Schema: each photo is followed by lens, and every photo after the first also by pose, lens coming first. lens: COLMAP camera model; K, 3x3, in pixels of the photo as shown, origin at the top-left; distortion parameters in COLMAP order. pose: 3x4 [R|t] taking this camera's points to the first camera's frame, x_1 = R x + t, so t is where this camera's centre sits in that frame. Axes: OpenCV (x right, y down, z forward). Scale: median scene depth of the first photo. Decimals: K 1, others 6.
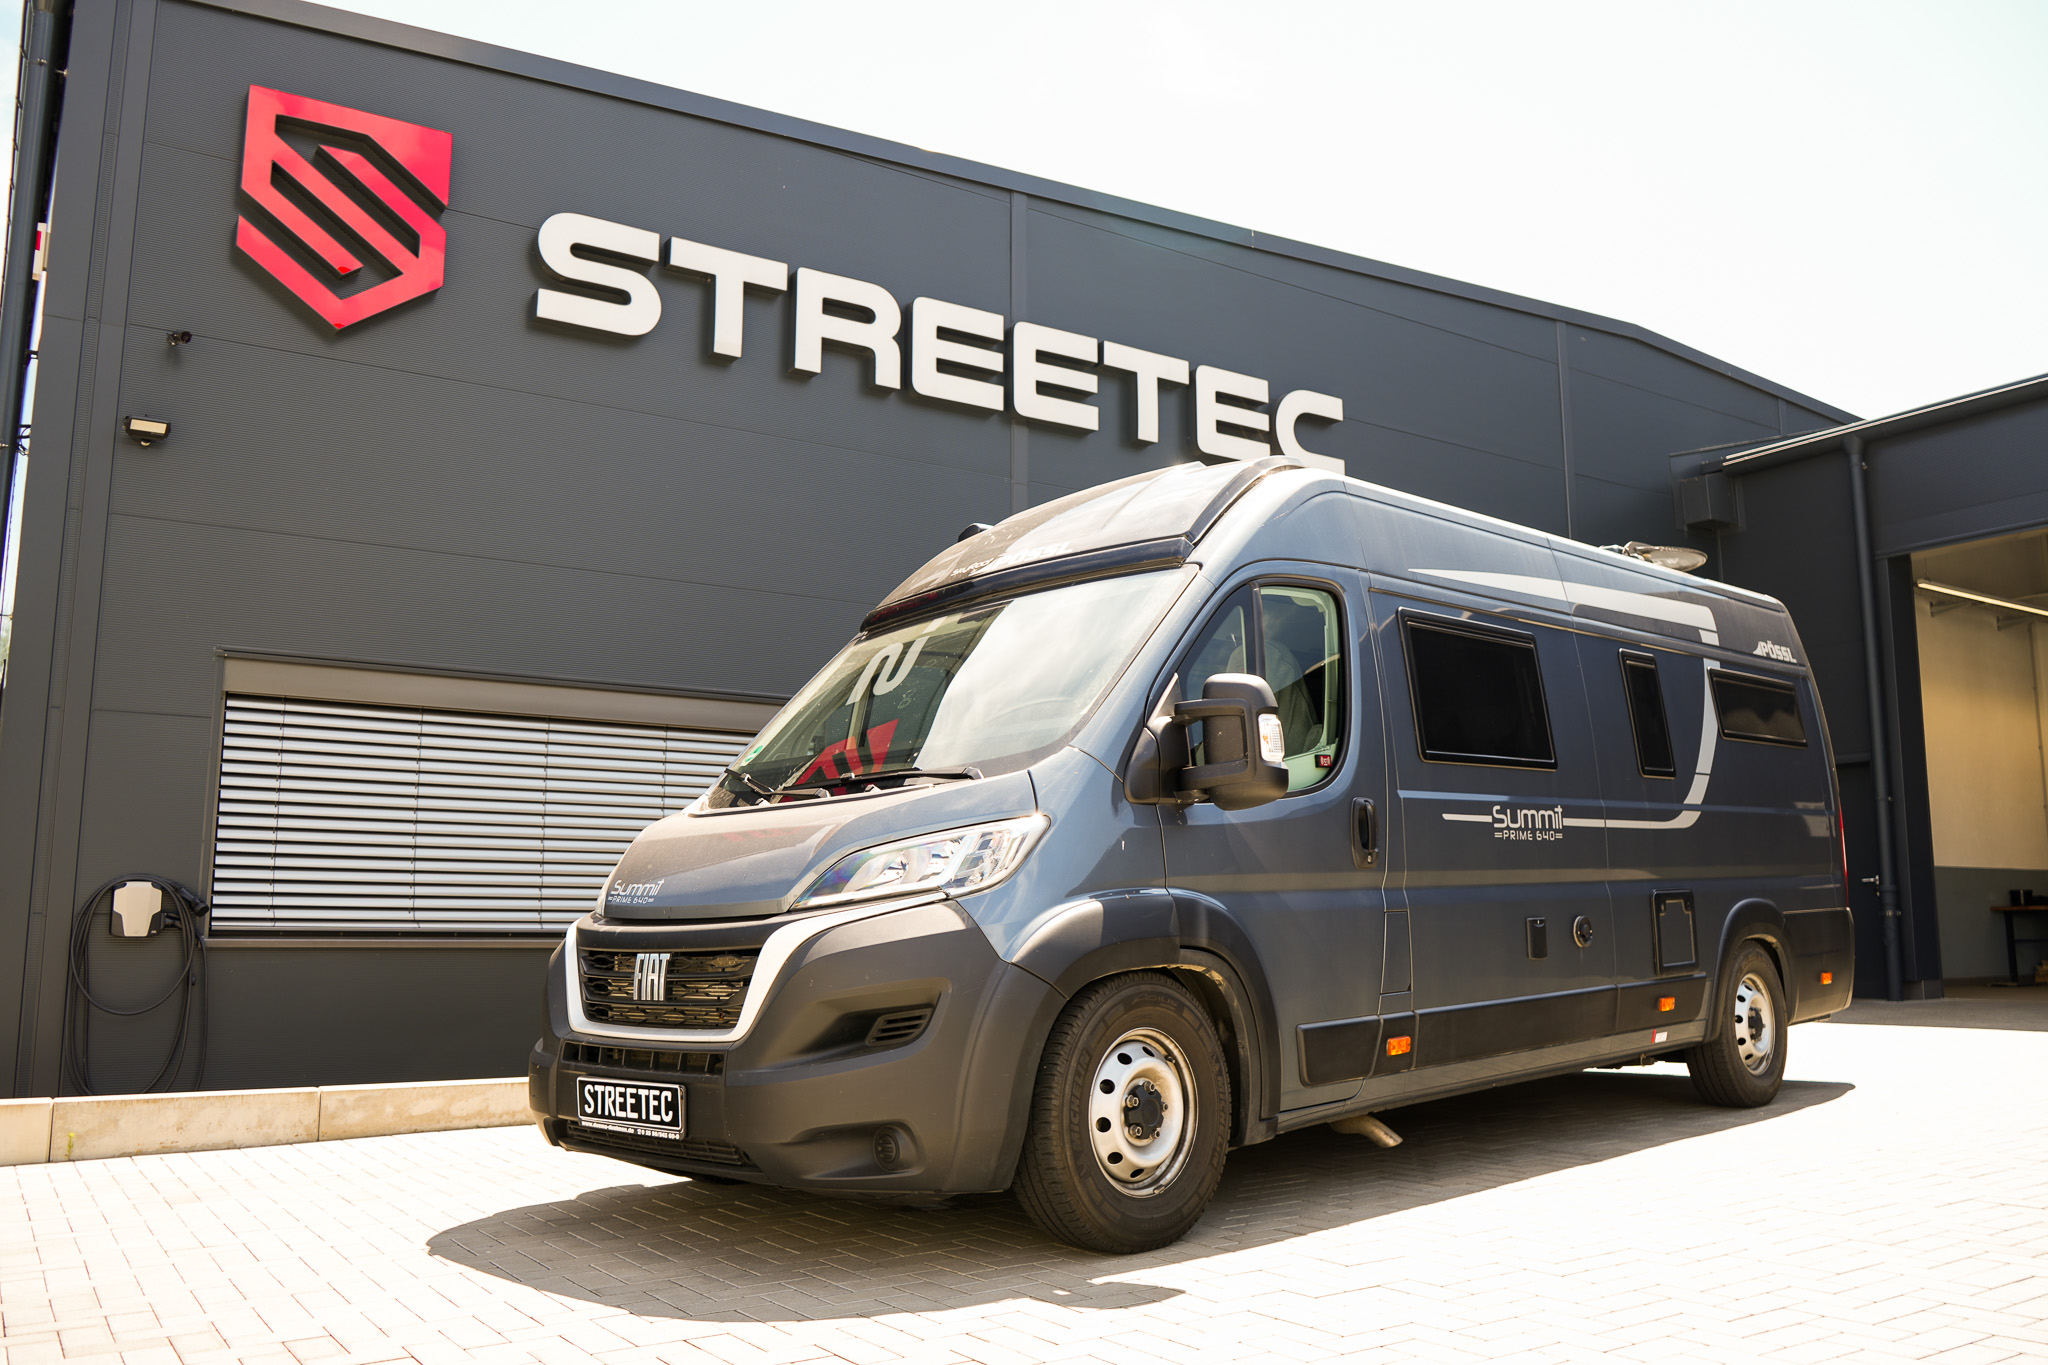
lens RADIAL K [[1662.2, 0, 1031.9], [0, 1662.2, 674.6], [0, 0, 1]] dist [-0.048637, 0.000688]
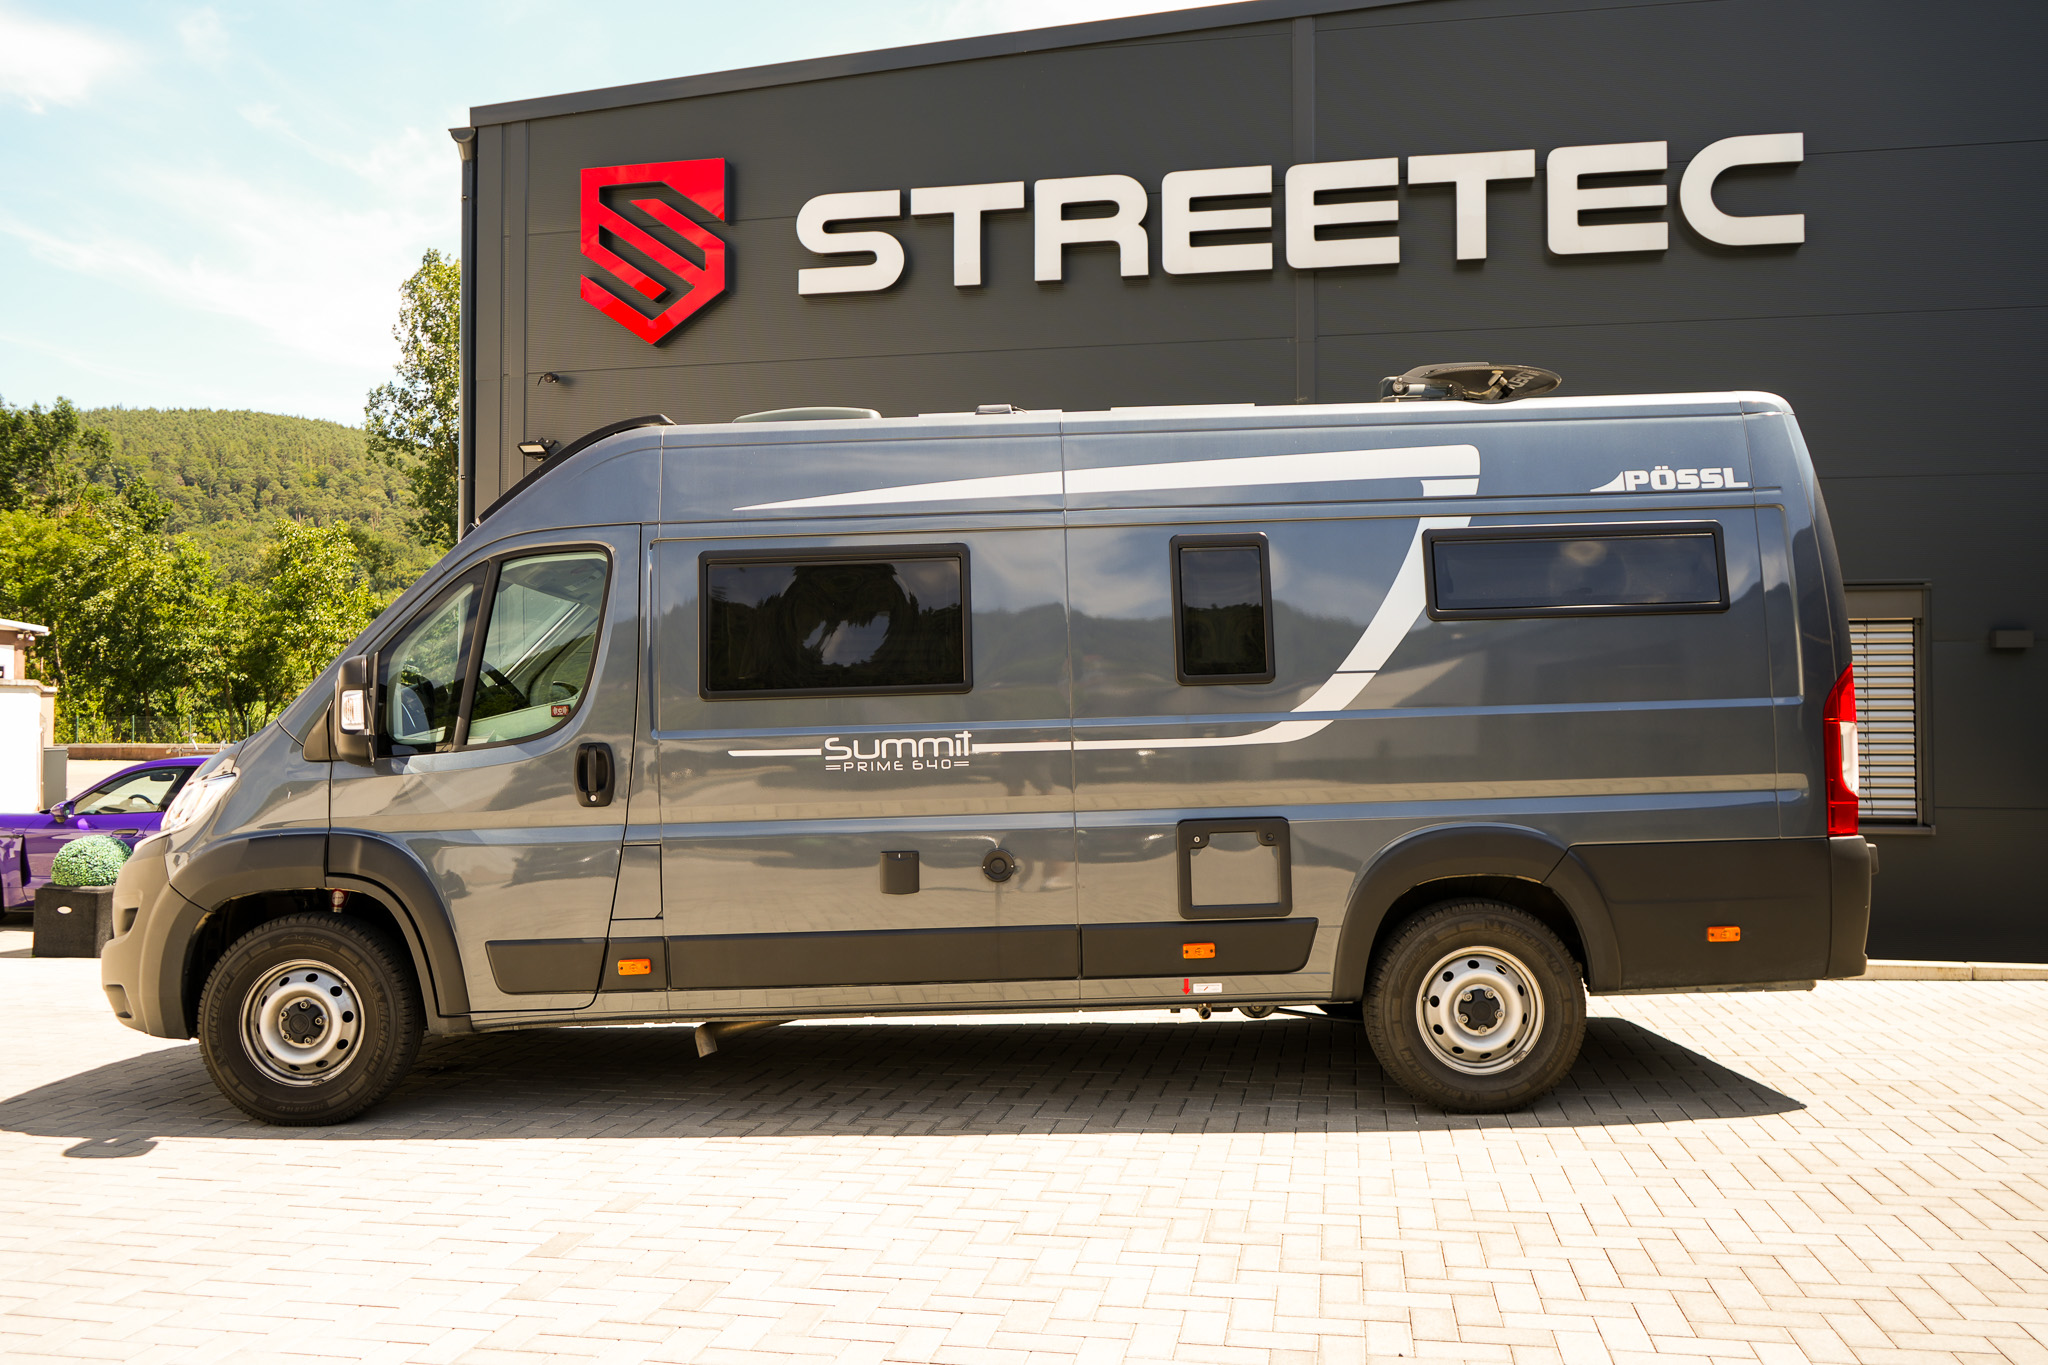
lens RADIAL K [[1656.5, 0, 1024.0], [0, 1656.5, 682.5], [0, 0, 1]] dist [-0.014015, 0.013259]
pose [[0.708473, -0.018470, -0.705496, 0.827277], [0.107361, 0.990843, 0.081873, -0.024114], [0.697524, -0.133747, 0.703969, 0.296514]]
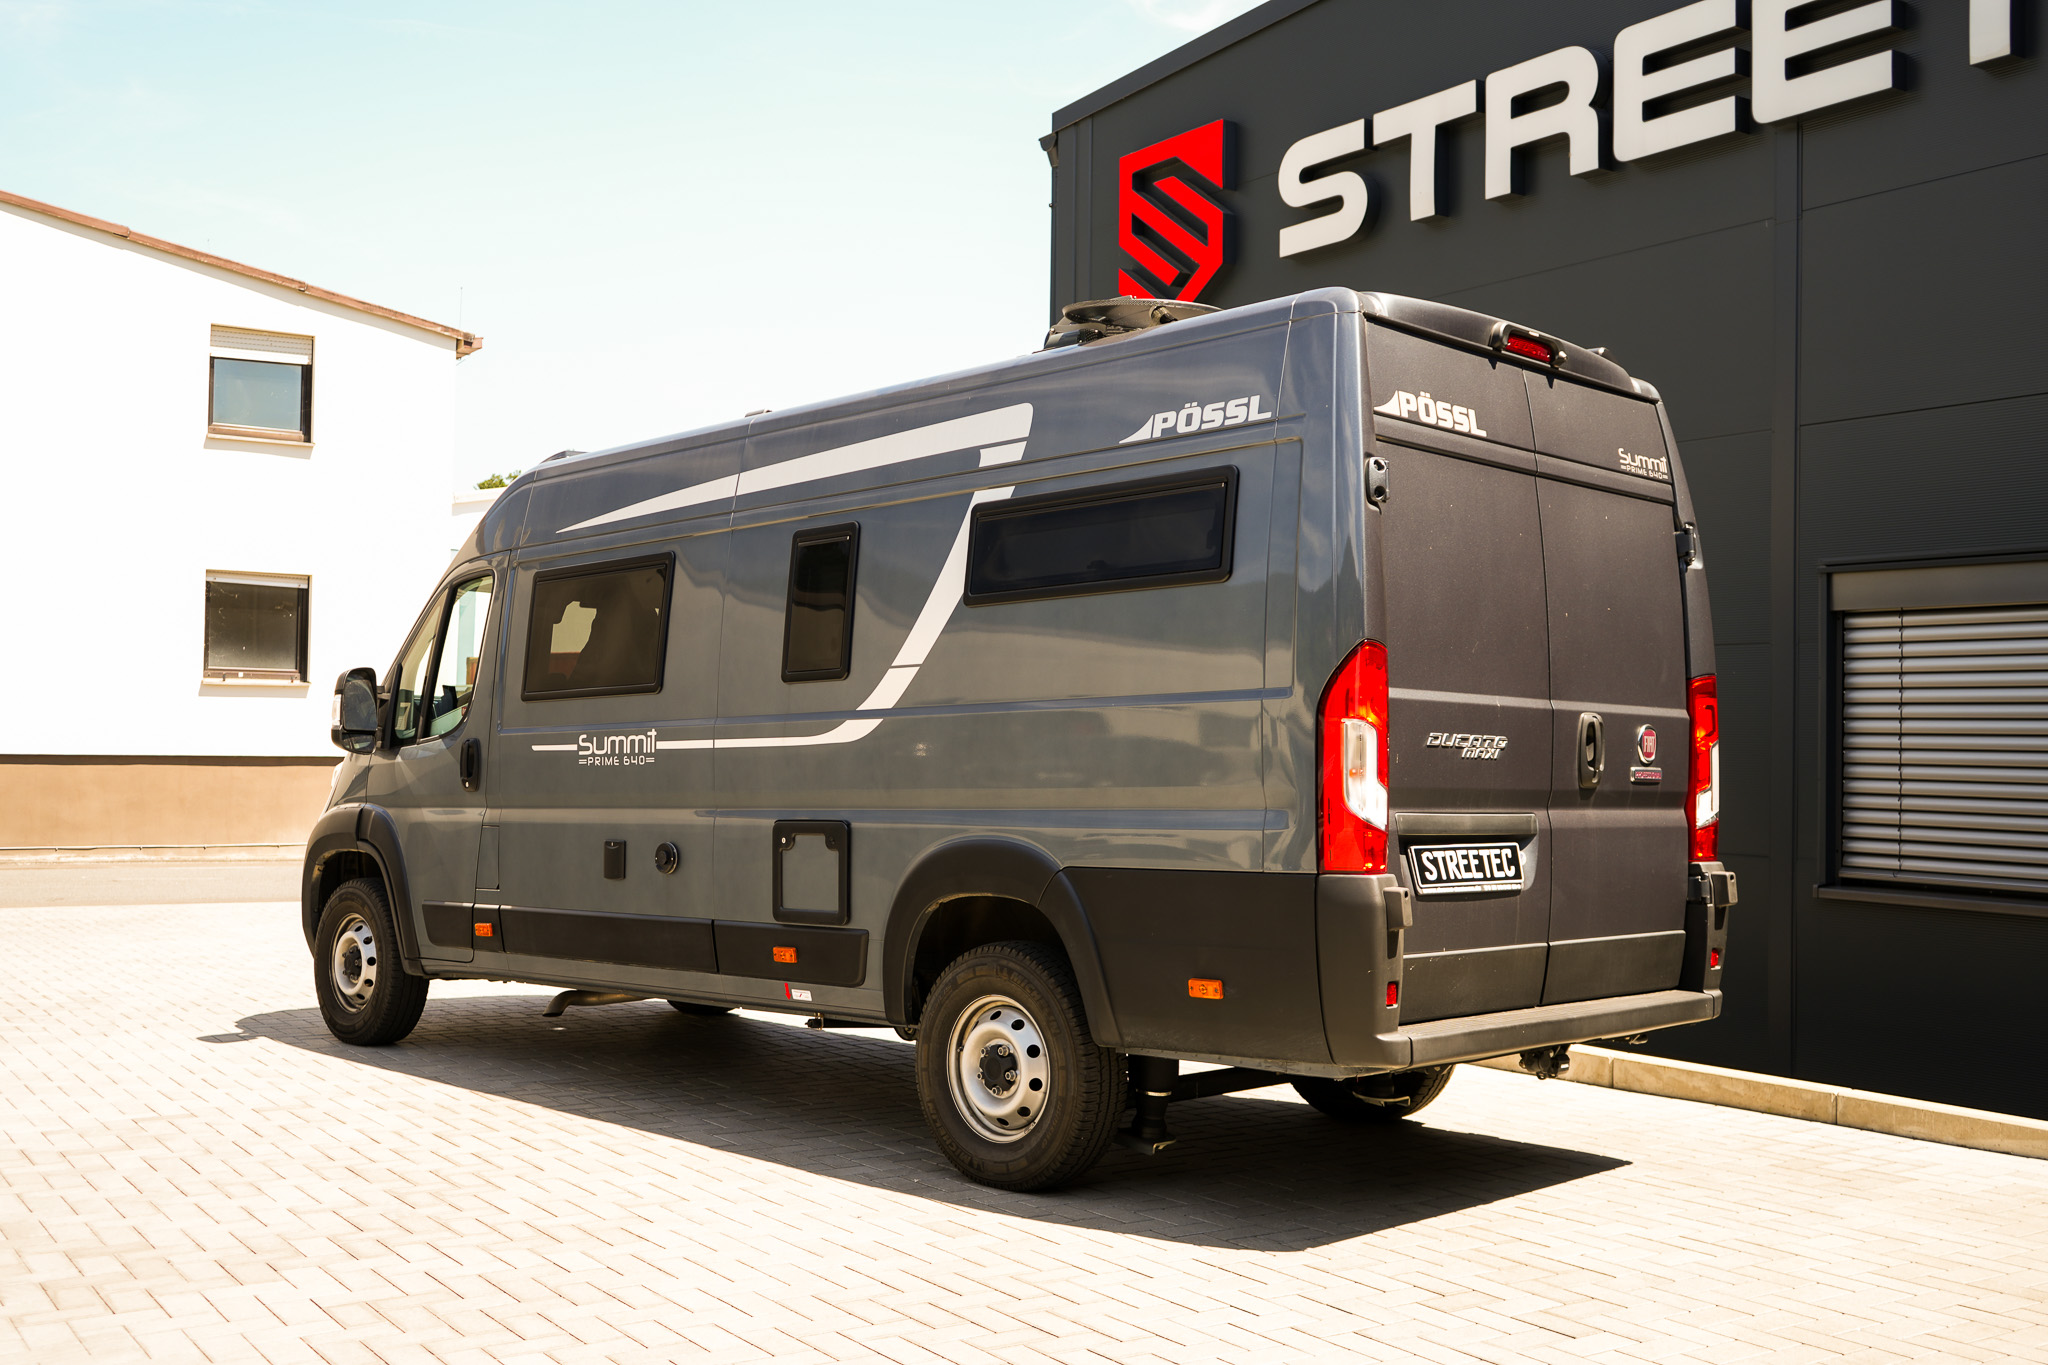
lens RADIAL K [[2042.9, 0, 1020.4], [0, 2042.9, 688.0], [0, 0, 1]] dist [0.023810, -0.002772]
pose [[-0.000065, -0.024240, -0.999706, 1.327474], [0.143482, 0.989362, -0.023998, 0.103343], [0.989653, -0.143442, 0.003414, 1.087335]]
